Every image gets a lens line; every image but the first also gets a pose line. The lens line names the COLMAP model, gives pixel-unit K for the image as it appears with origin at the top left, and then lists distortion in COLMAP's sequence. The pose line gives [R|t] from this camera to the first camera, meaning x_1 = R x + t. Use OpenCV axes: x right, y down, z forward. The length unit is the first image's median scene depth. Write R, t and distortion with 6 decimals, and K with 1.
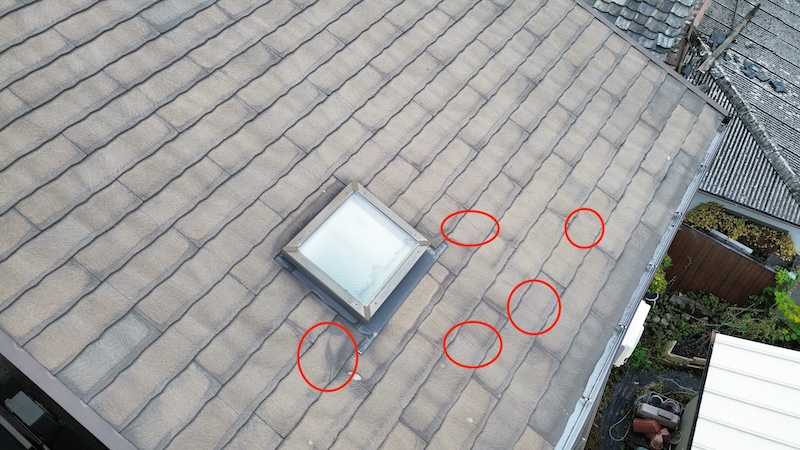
lens RADIAL K [[562.5, 0, 400.0], [0, 562.5, 225.0], [0, 0, 1]] dist [0.068852, -0.093555]
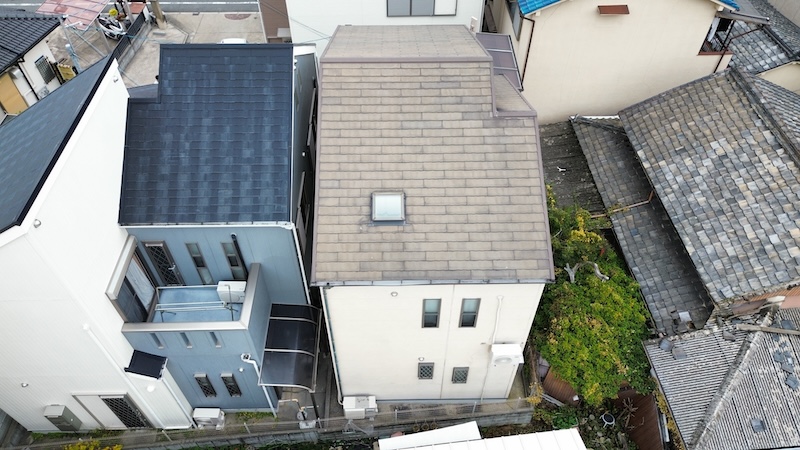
lens RADIAL K [[562.5, 0, 400.0], [0, 562.5, 225.0], [0, 0, 1]] dist [0.068852, -0.093555]
pose [[0.575742, 0.625475, -0.526595, 1.955656], [-0.636543, 0.747104, 0.191438, -0.613178], [0.513161, 0.224982, 0.828281, -1.922960]]
